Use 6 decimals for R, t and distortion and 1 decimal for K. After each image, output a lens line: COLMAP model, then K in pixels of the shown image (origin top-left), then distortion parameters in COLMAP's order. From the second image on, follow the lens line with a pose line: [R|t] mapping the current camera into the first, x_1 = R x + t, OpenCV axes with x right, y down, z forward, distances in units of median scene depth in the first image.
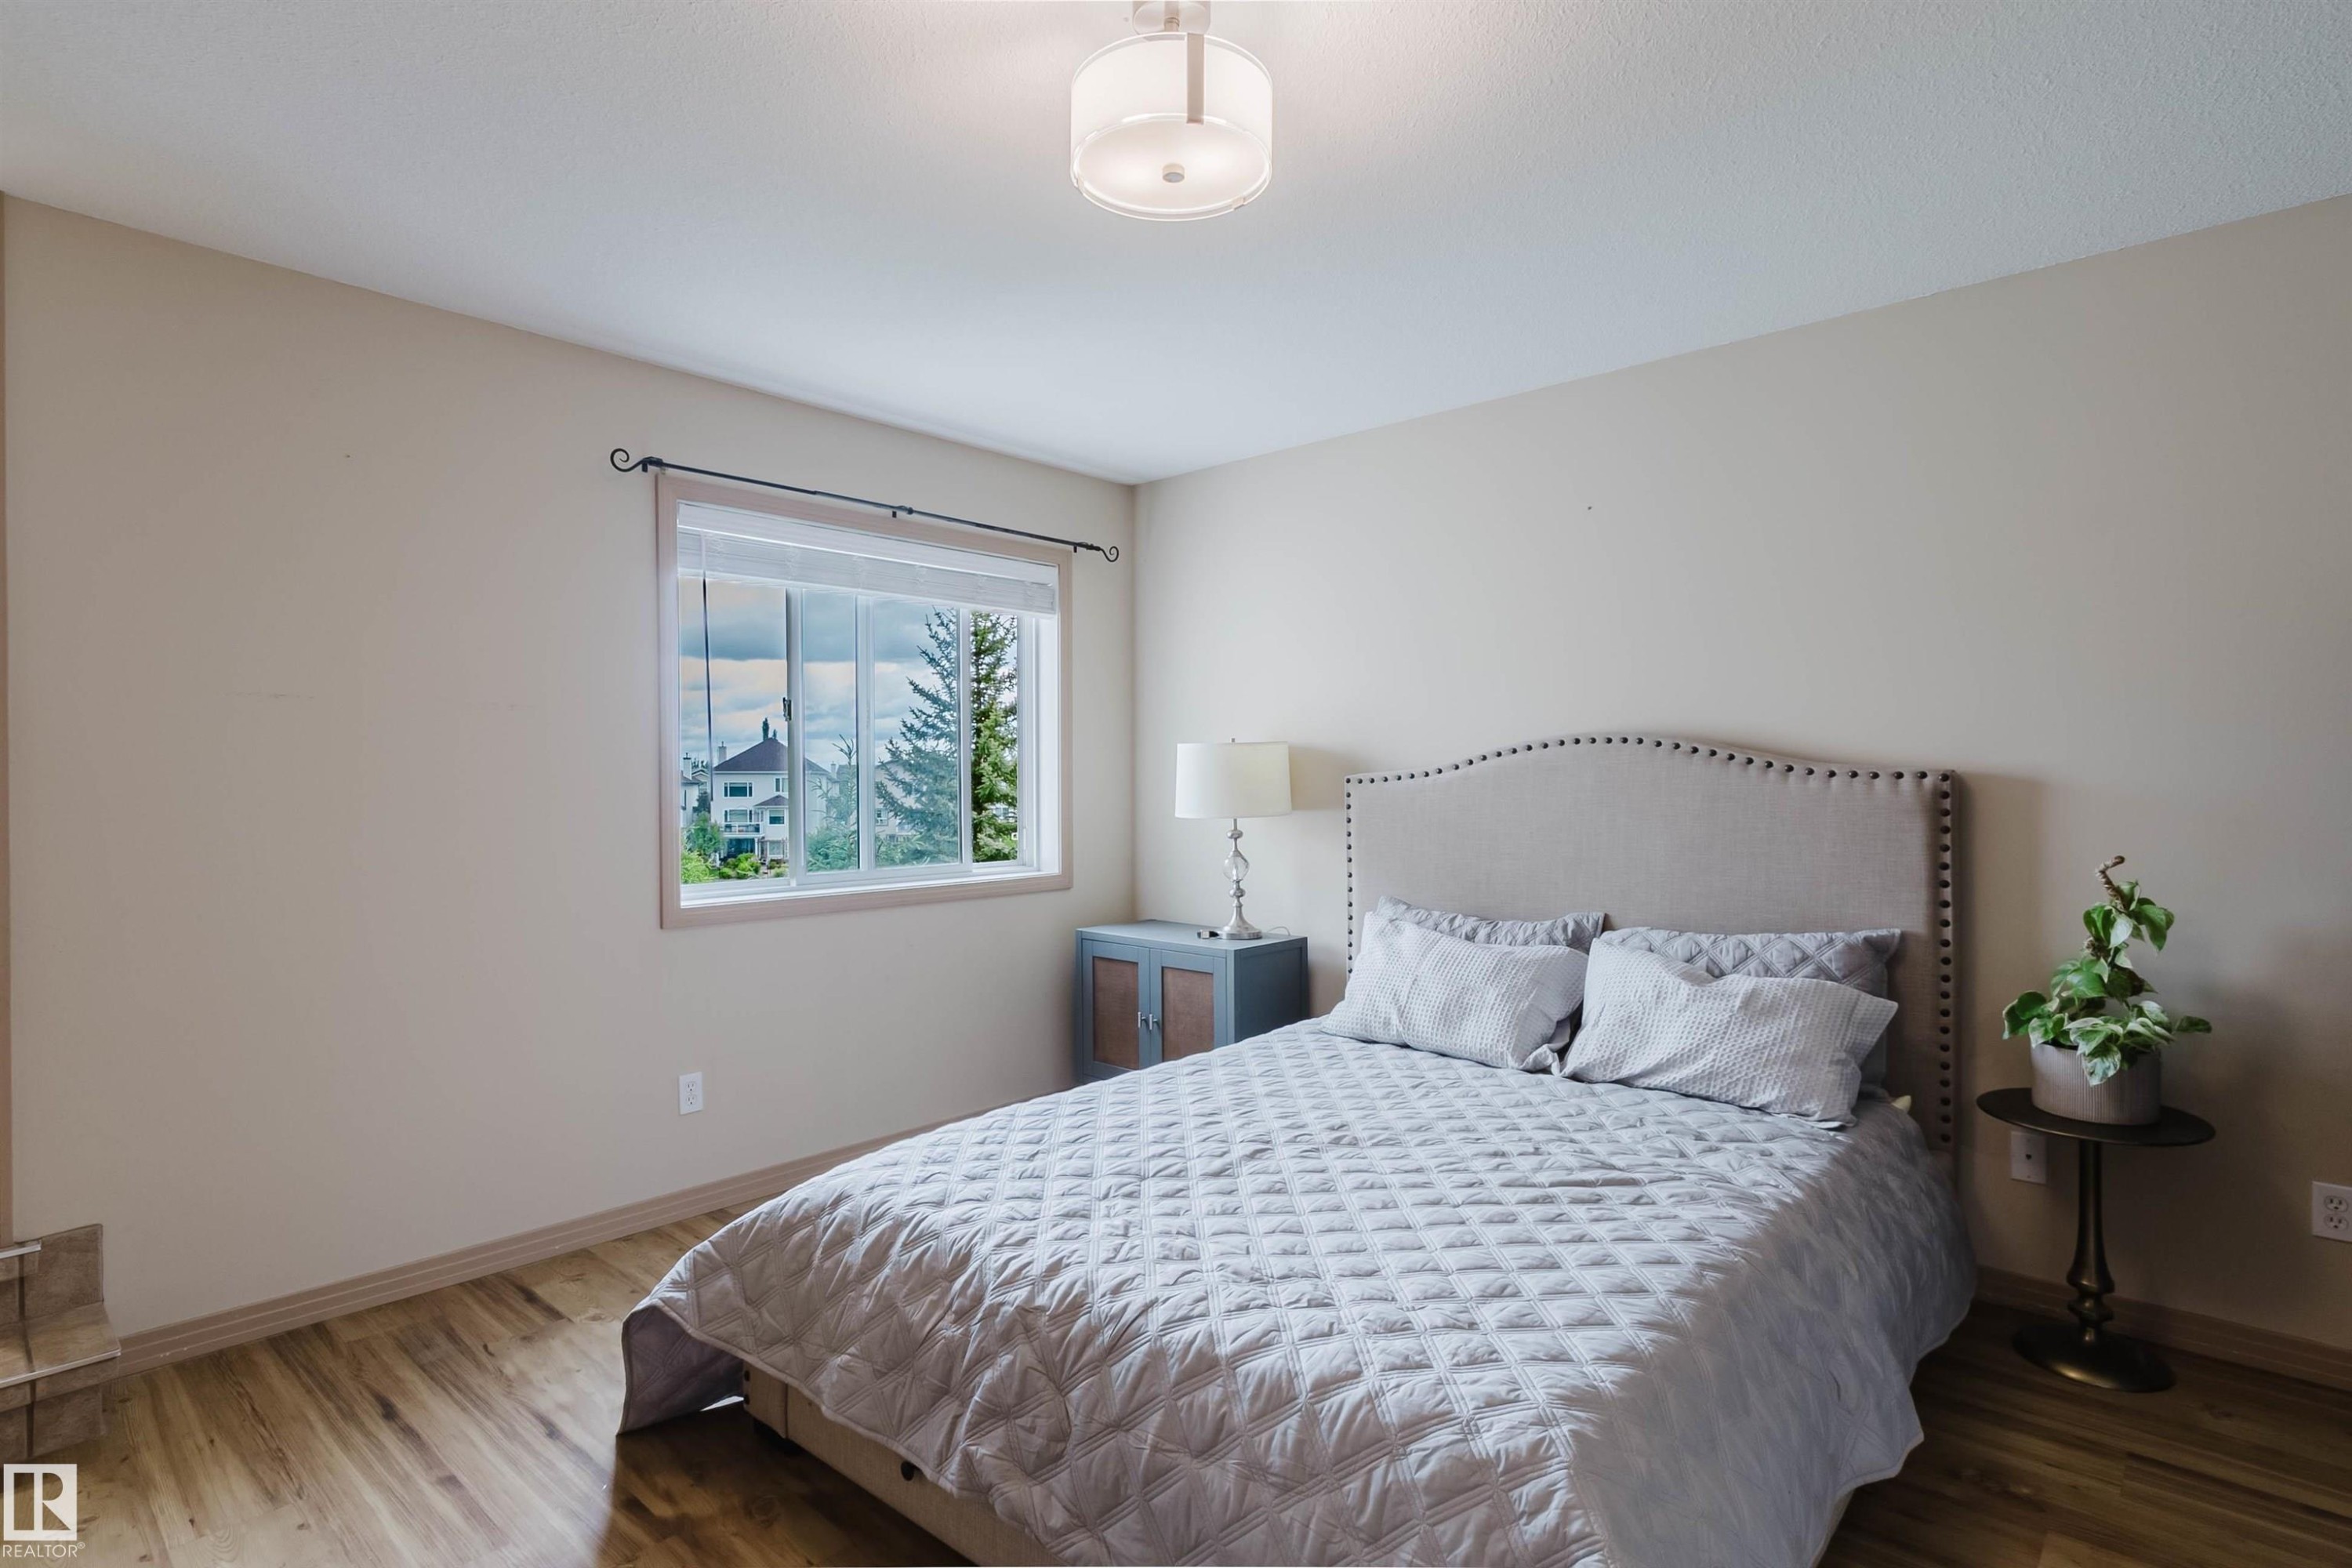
lens RADIAL K [[1130.6, 0, 1169.1], [0, 1130.6, 795.6], [0, 0, 1]] dist [-0.001792, -0.000309]
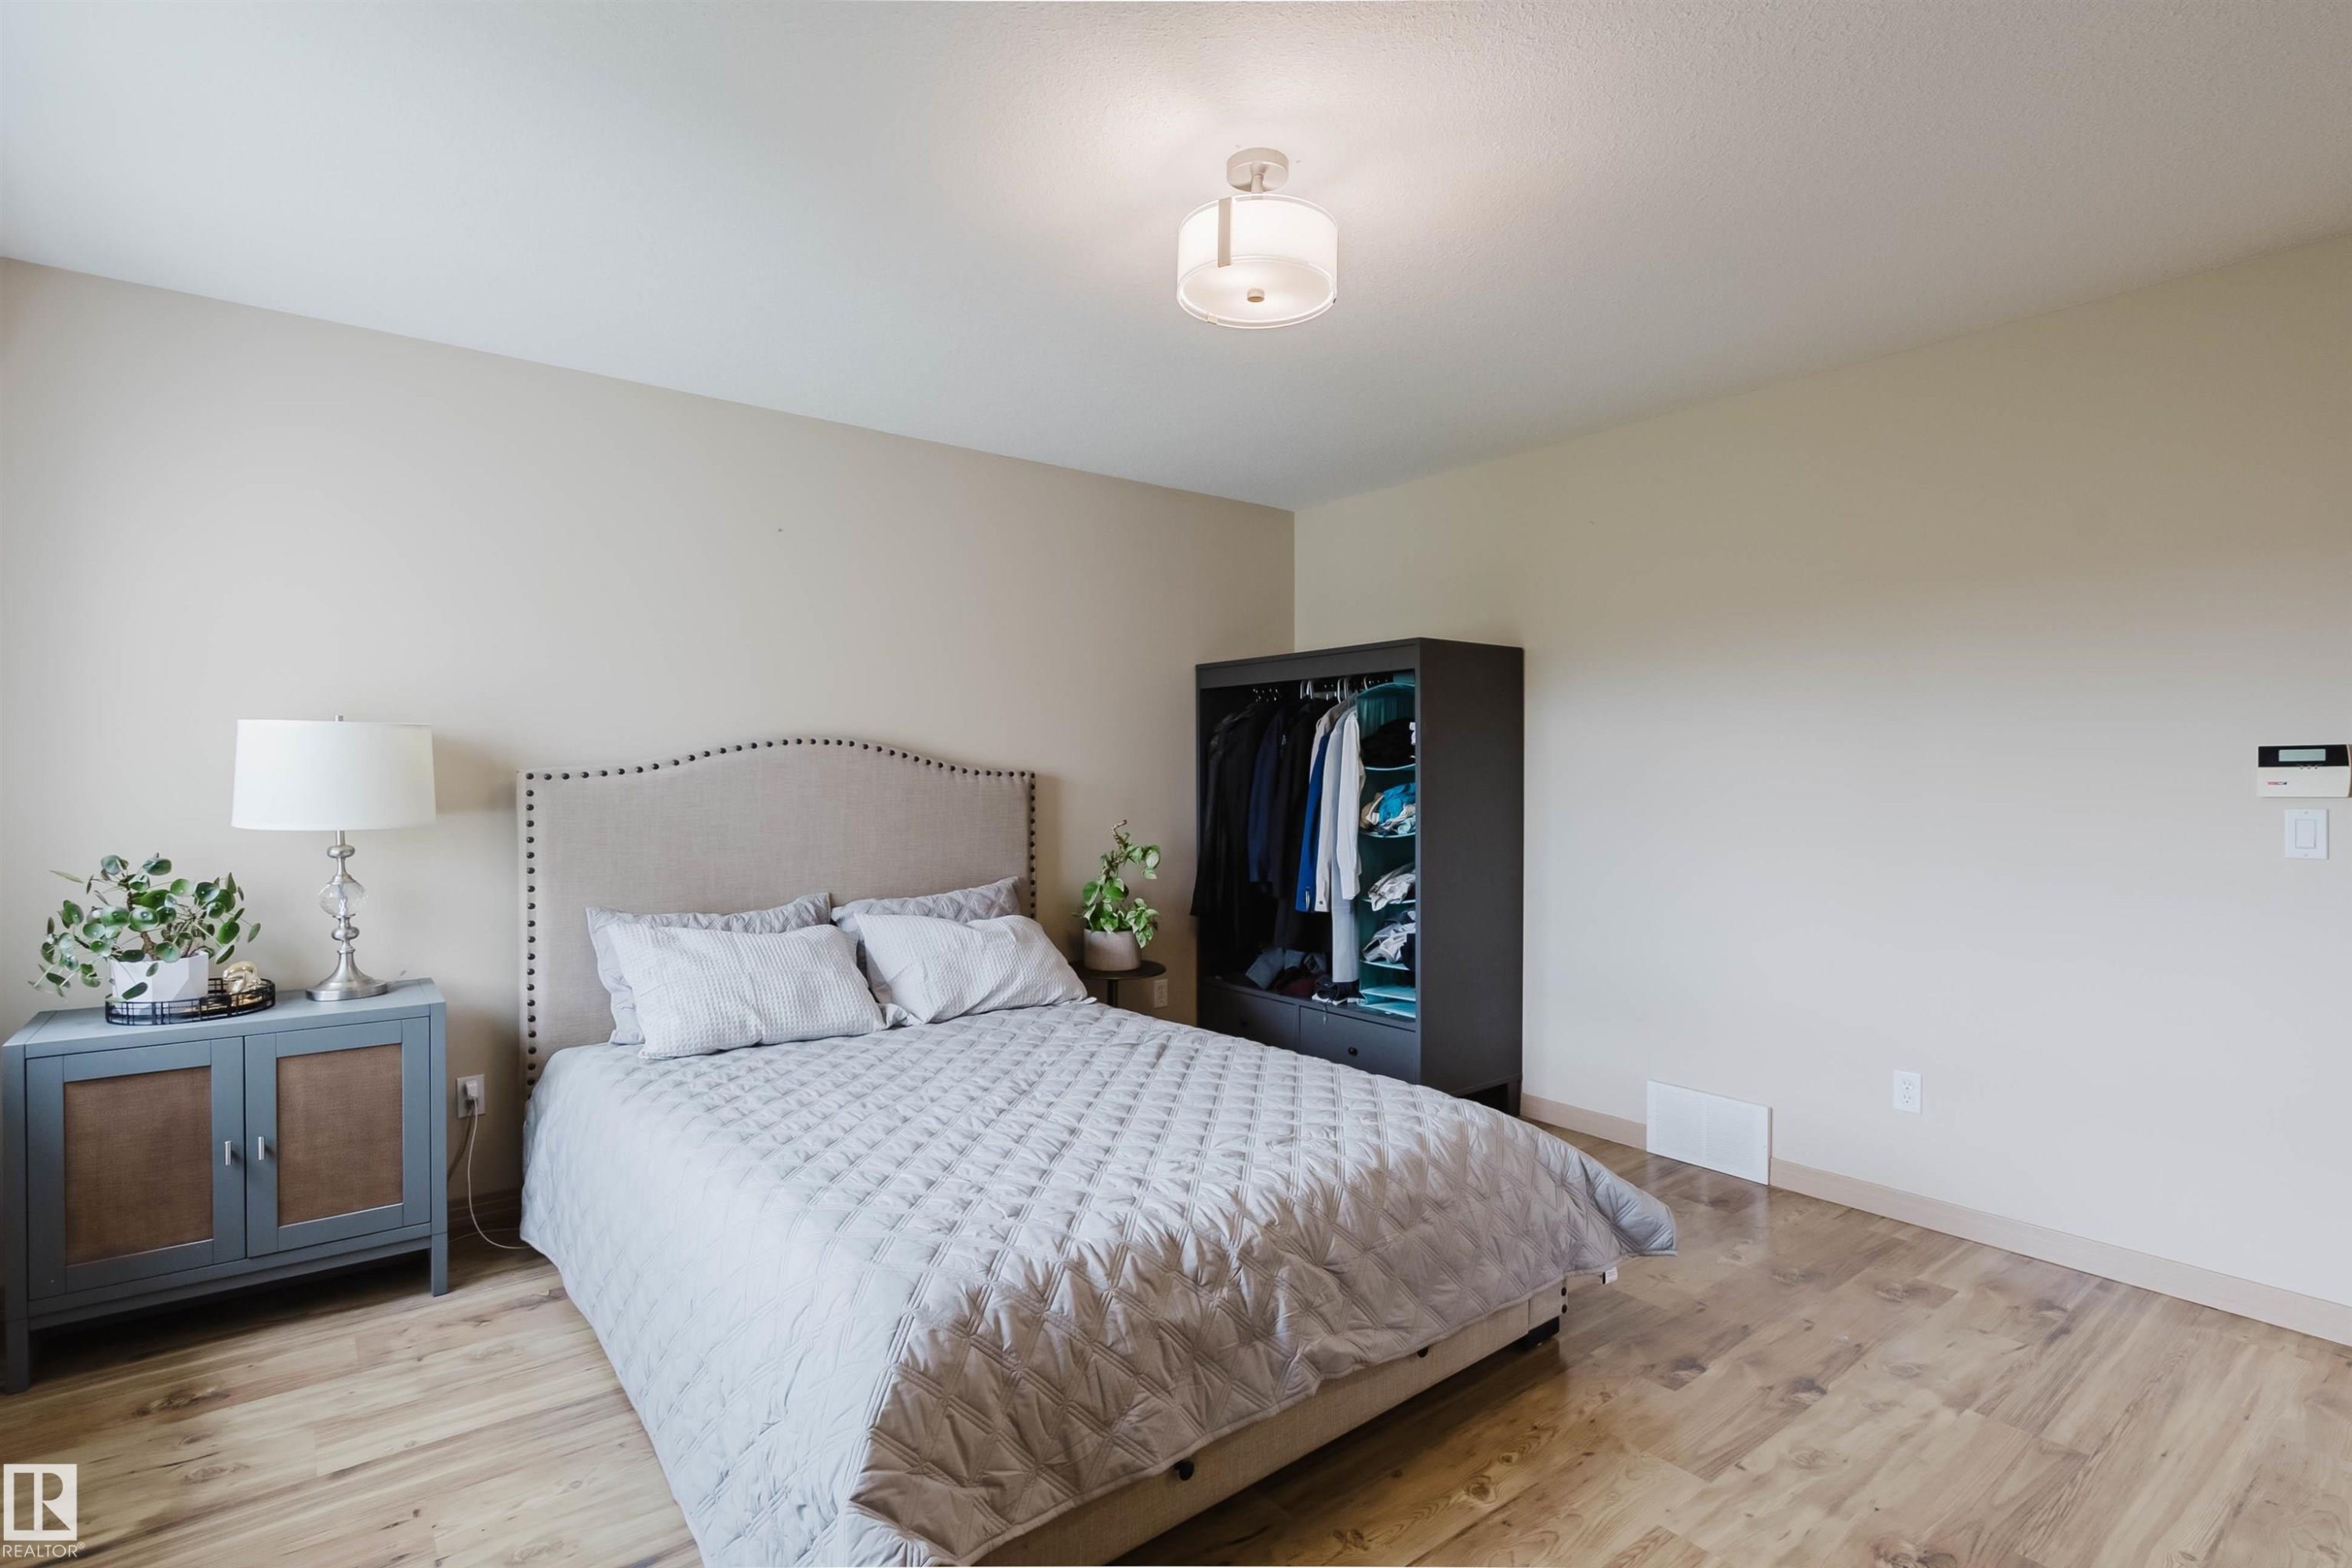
lens RADIAL K [[1093.1, 0, 1168.7], [0, 1093.1, 785.5], [0, 0, 1]] dist [-0.000398, -0.000304]
pose [[0.202387, -0.006111, 0.979287, -0.740313], [0.011222, 0.999929, 0.003921, -0.006012], [-0.979241, 0.010196, 0.202441, 0.513231]]
